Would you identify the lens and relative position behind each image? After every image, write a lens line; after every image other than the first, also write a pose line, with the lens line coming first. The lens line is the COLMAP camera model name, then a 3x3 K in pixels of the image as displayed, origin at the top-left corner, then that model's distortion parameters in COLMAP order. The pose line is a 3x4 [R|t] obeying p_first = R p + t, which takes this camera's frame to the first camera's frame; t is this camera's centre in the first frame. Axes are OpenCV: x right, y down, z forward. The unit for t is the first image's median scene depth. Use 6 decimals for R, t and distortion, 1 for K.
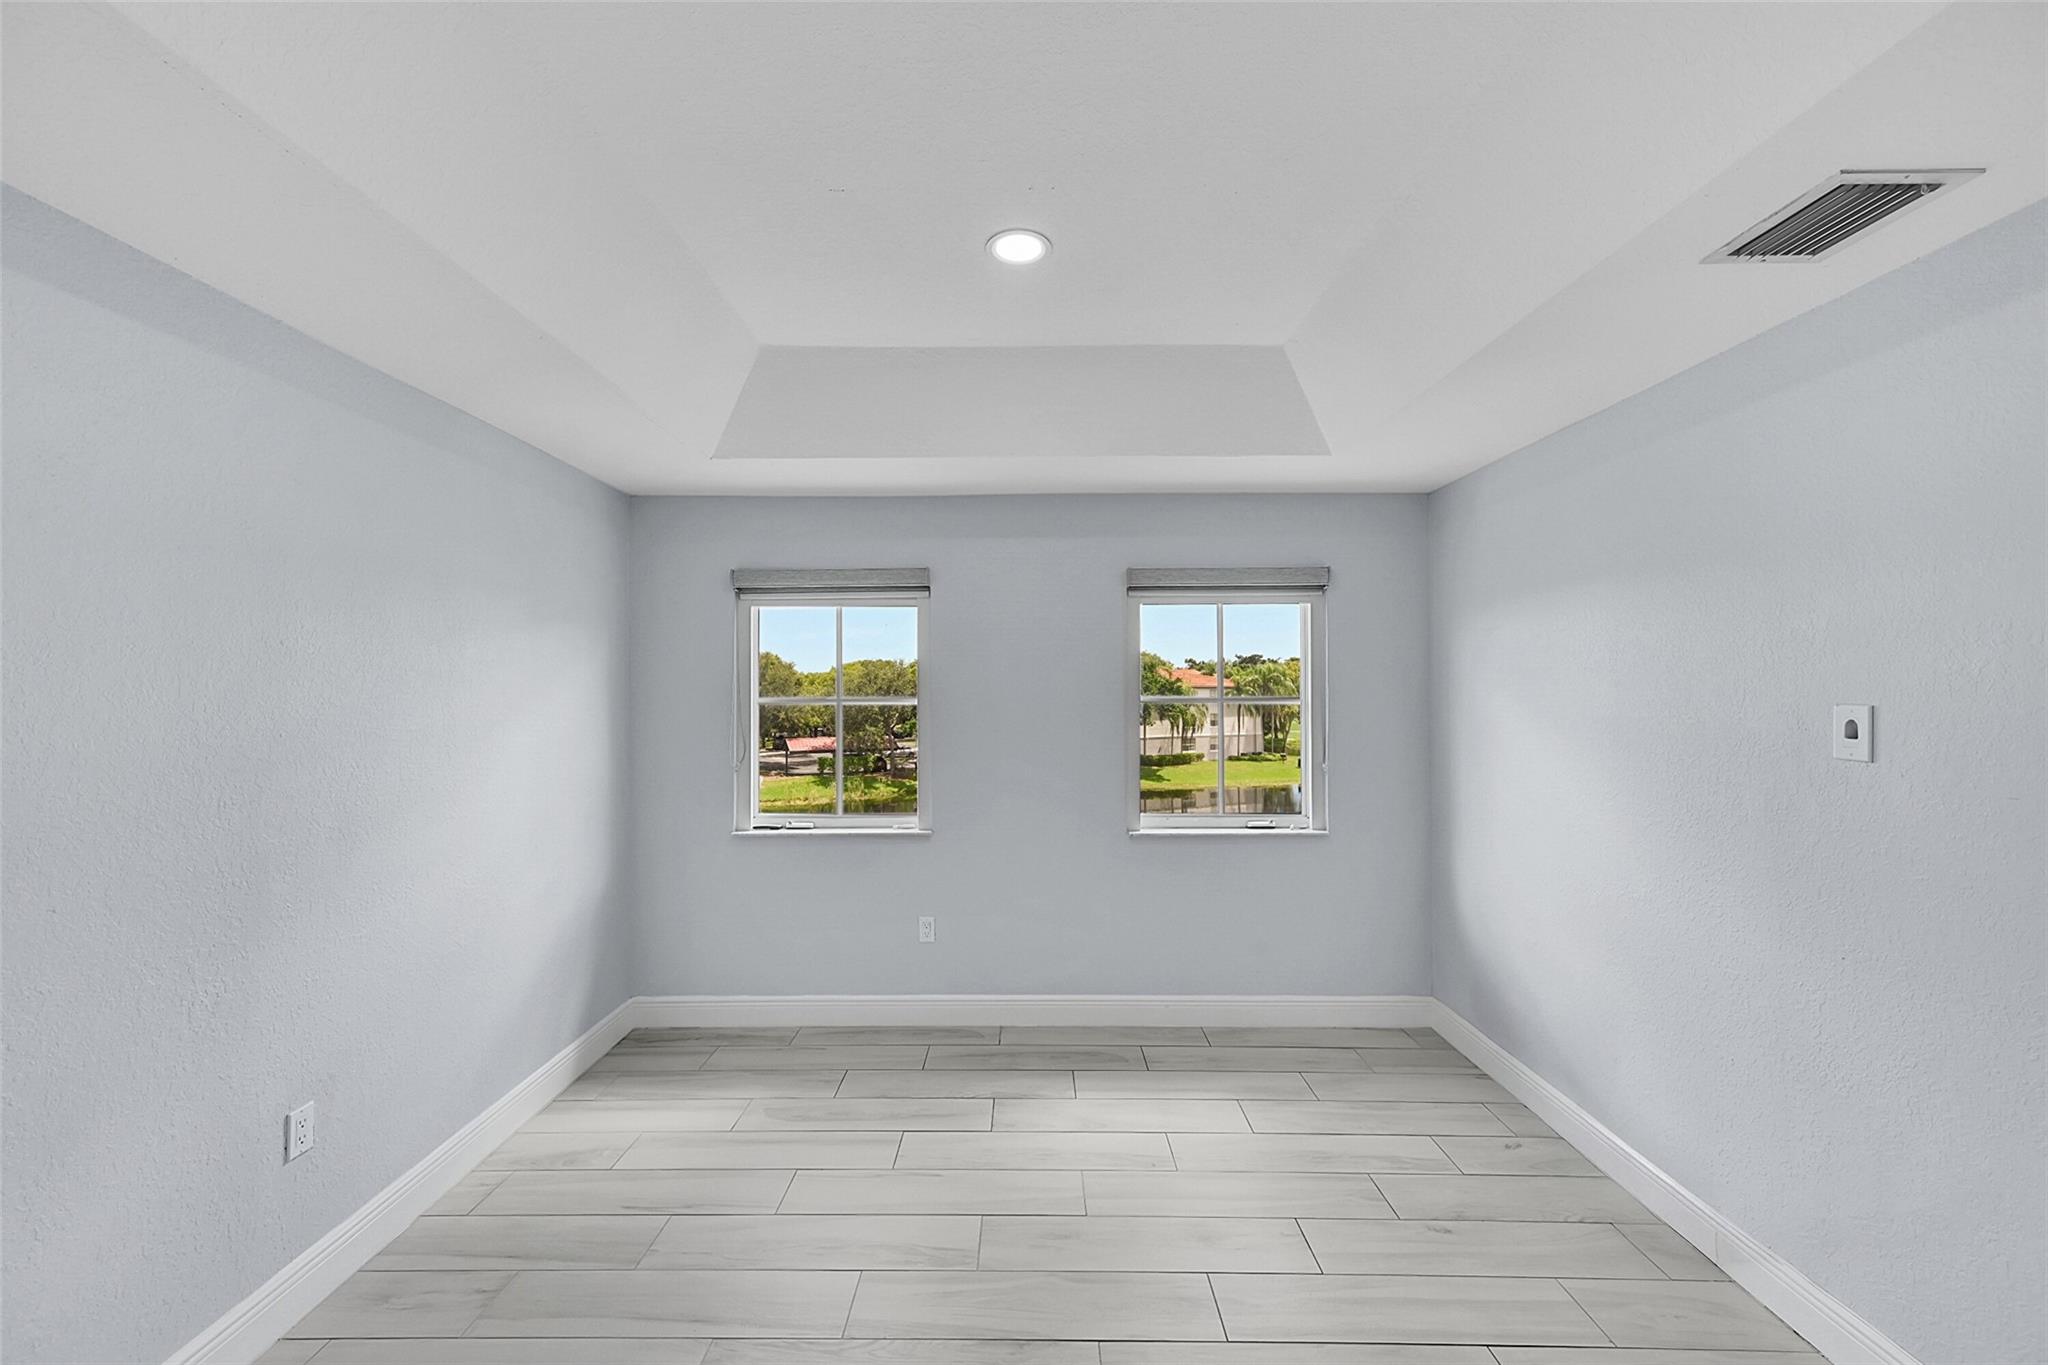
lens RADIAL K [[844.6, 0, 994.0], [0, 844.6, 688.6], [0, 0, 1]] dist [-0.001120, -0.000100]
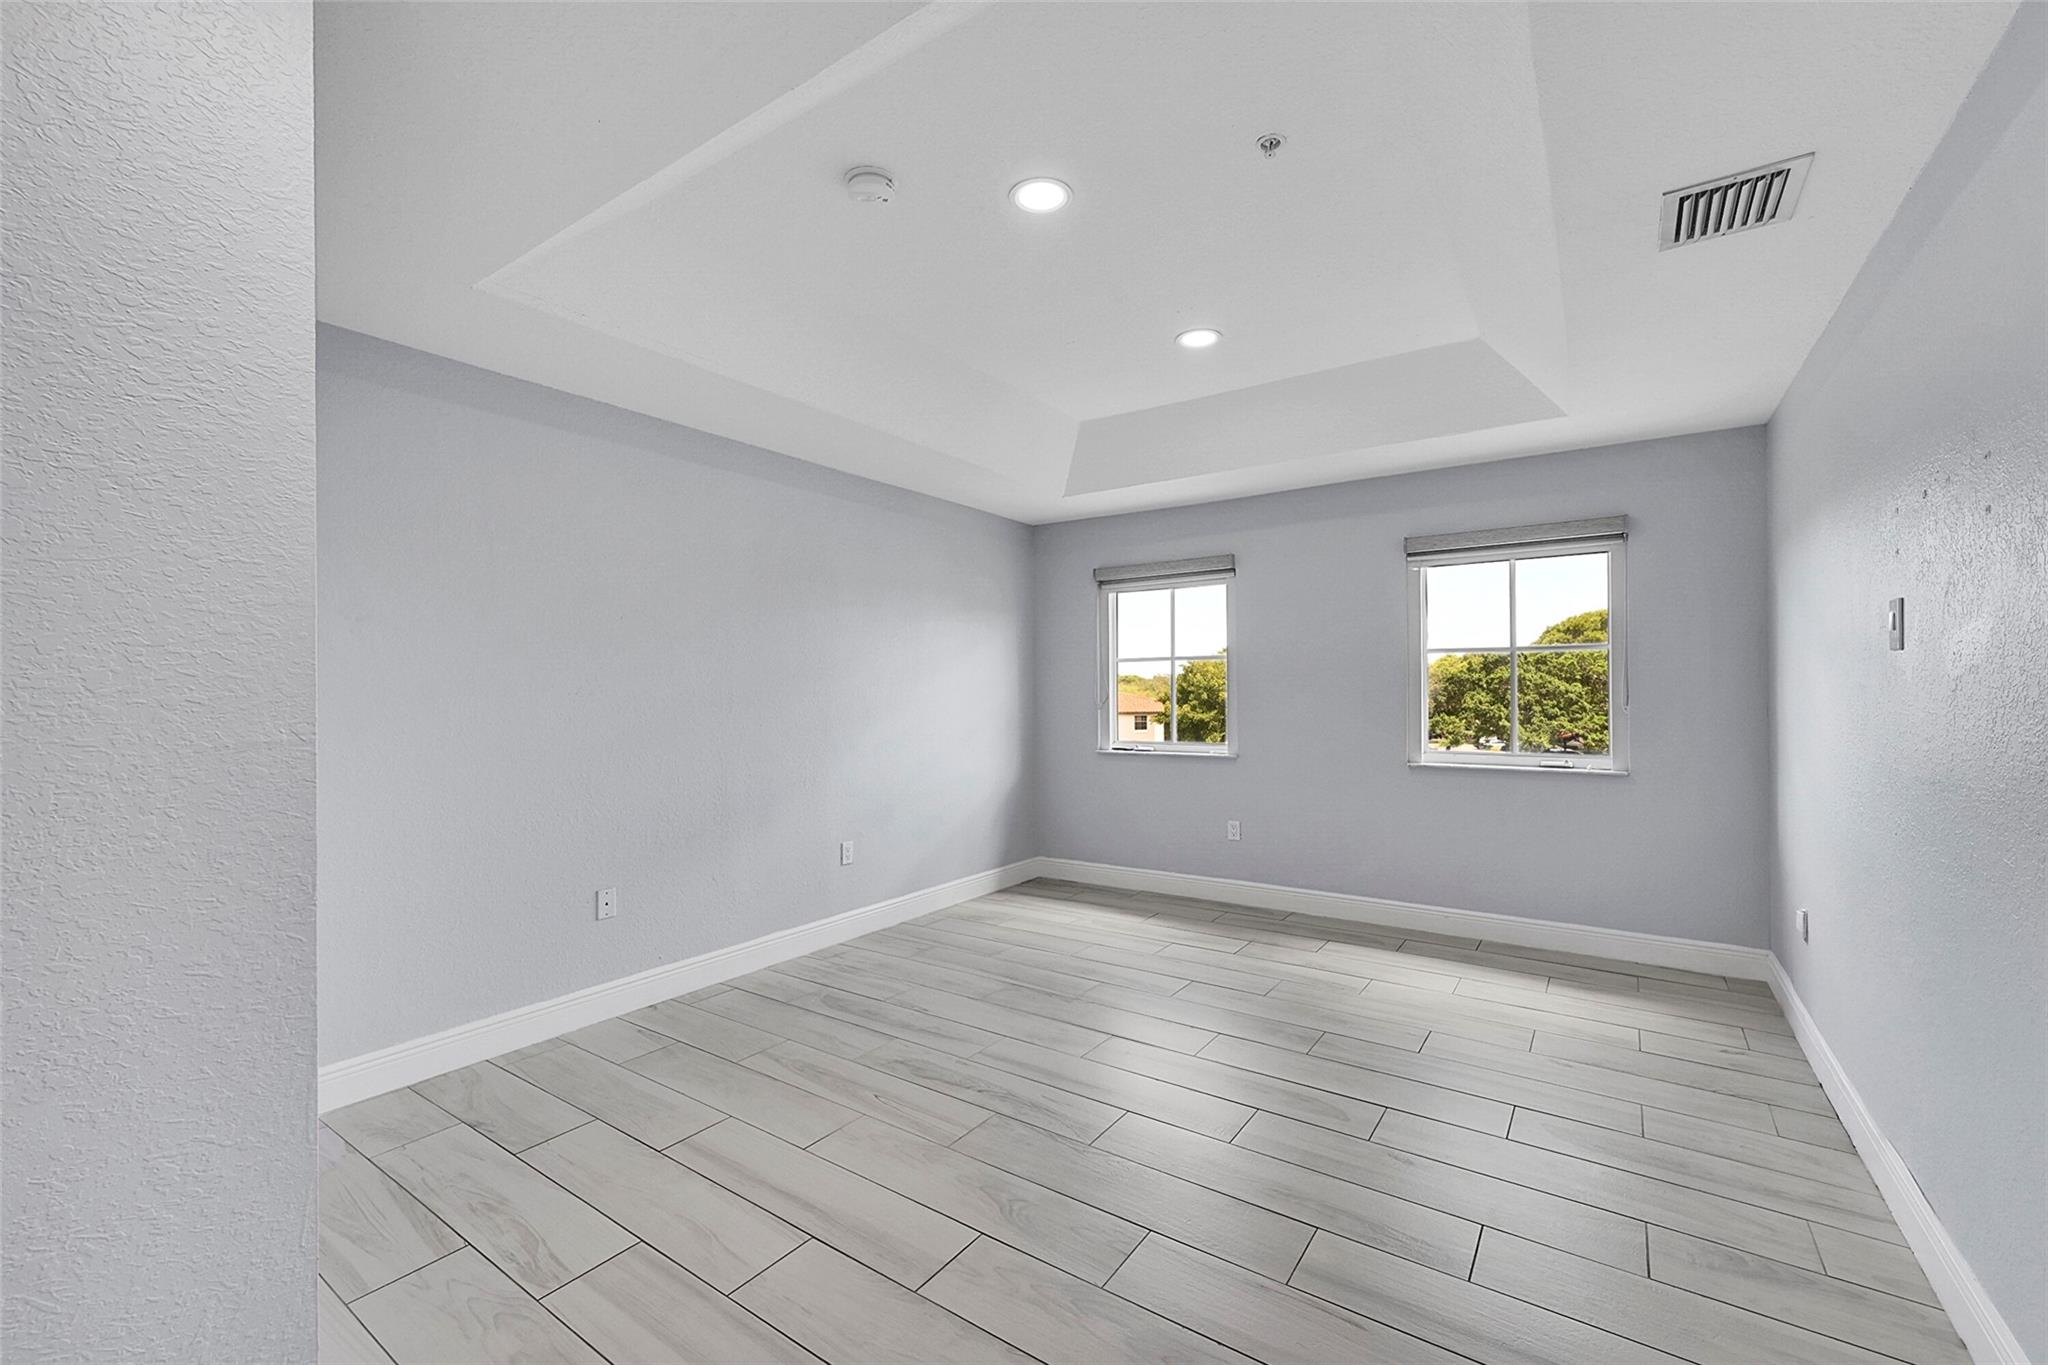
lens RADIAL K [[822.5, 0, 1024.0], [0, 822.5, 682.5], [0, 0, 1]] dist [0.000287, -0.000007]
pose [[0.848050, -0.016199, -0.529669, 0.338571], [0.013319, 0.999868, -0.009253, 0.066695], [0.529749, 0.000793, 0.848154, -0.265503]]
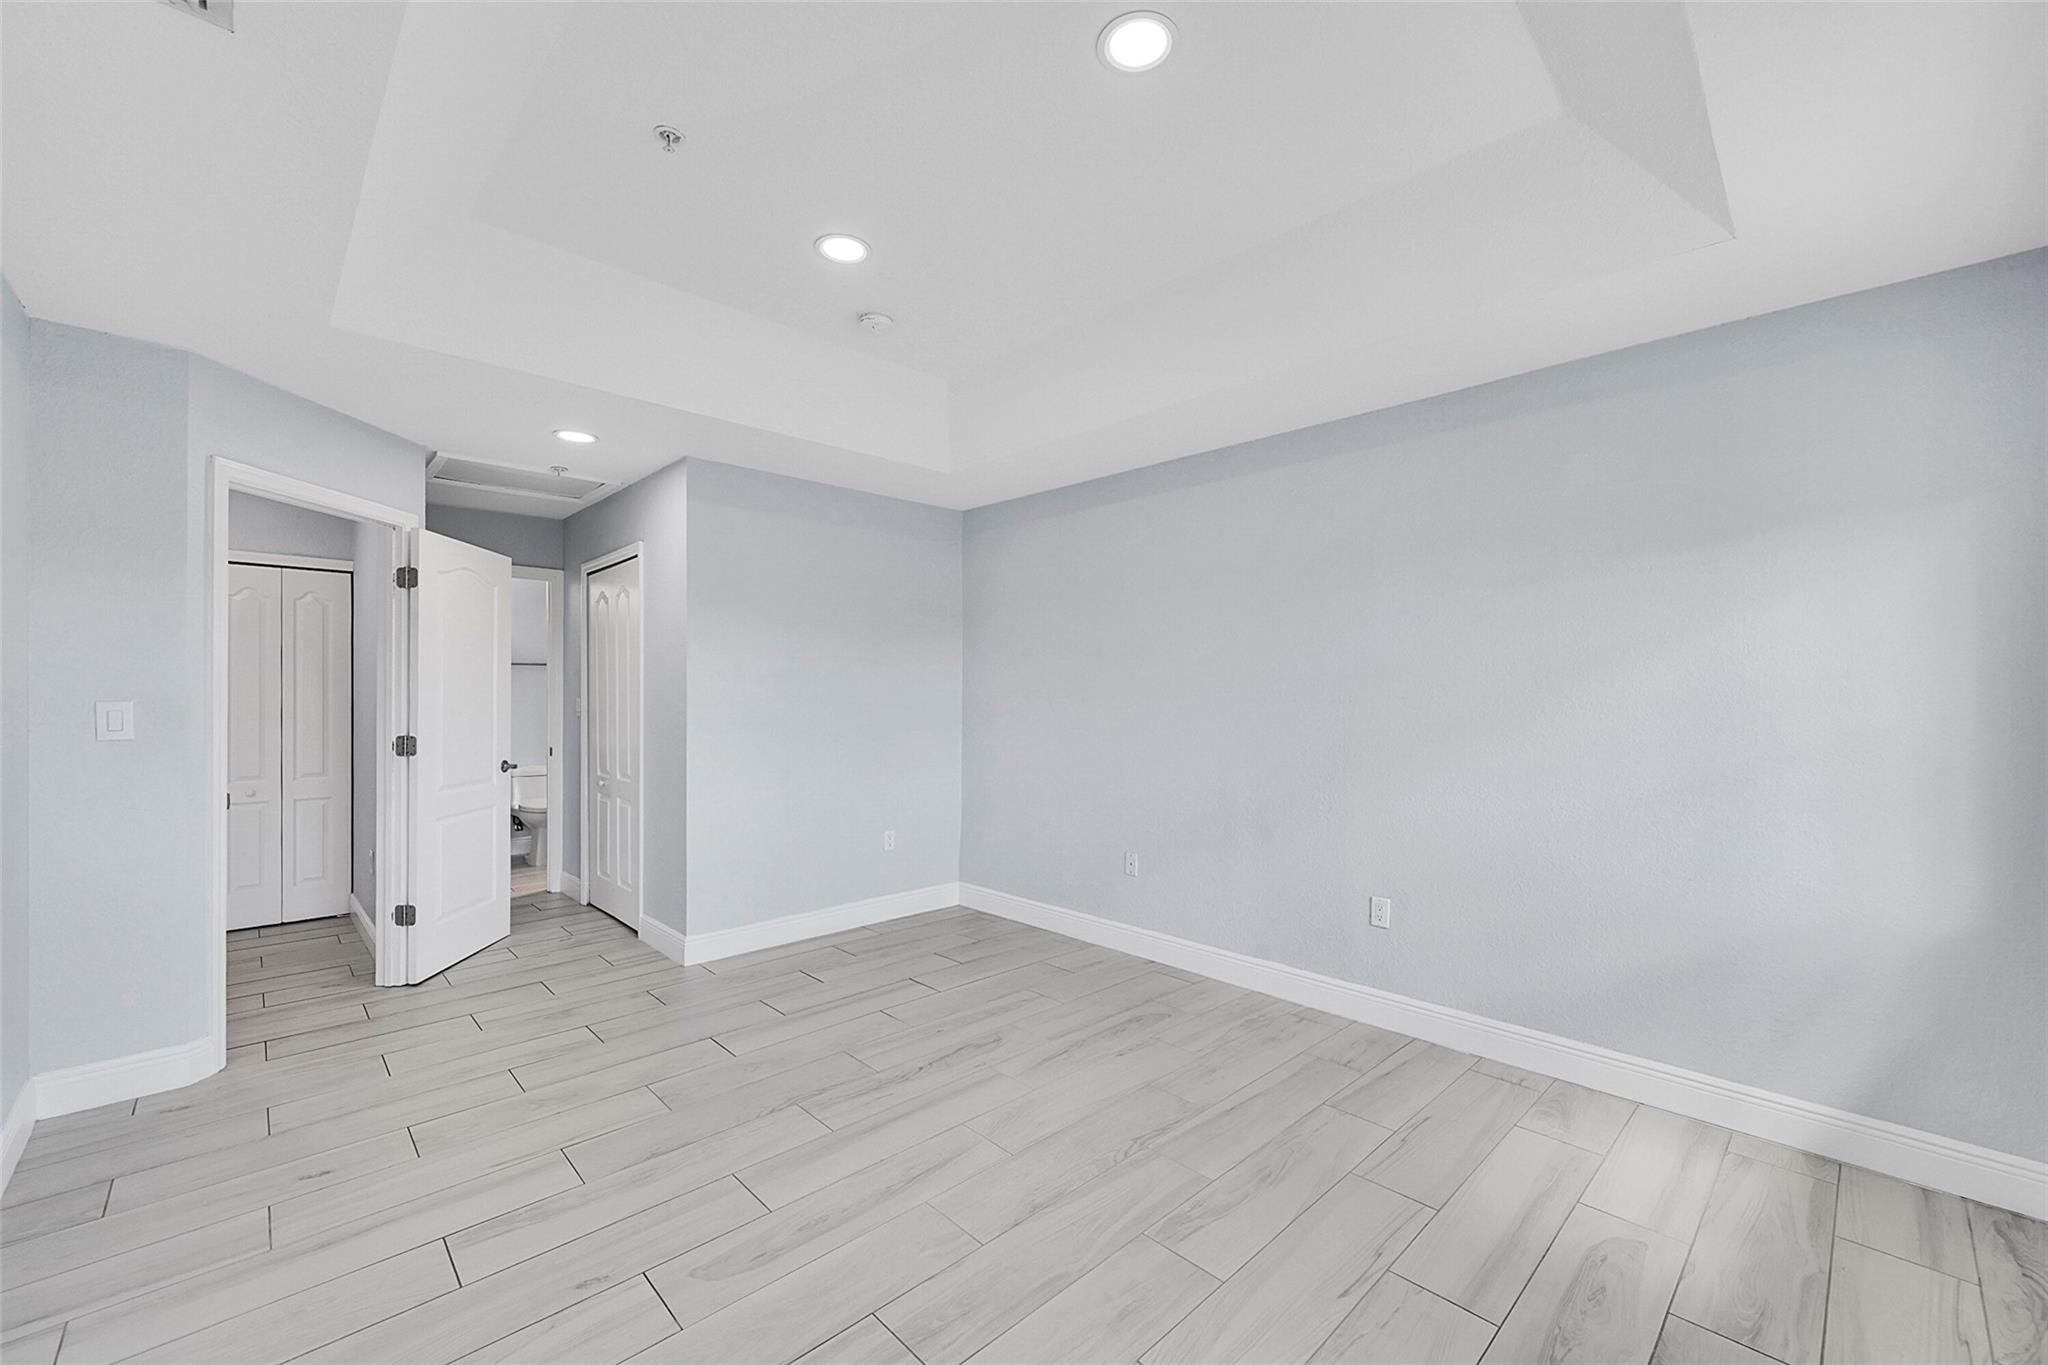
lens RADIAL K [[916.6, 0, 1077.1], [0, 916.6, 704.1], [0, 0, 1]] dist [-0.000847, -0.000083]
pose [[-0.705998, -0.000806, -0.708213, 0.427855], [0.003064, 0.999987, -0.004193, 0.072490], [0.708207, -0.005130, -0.705986, 0.964706]]
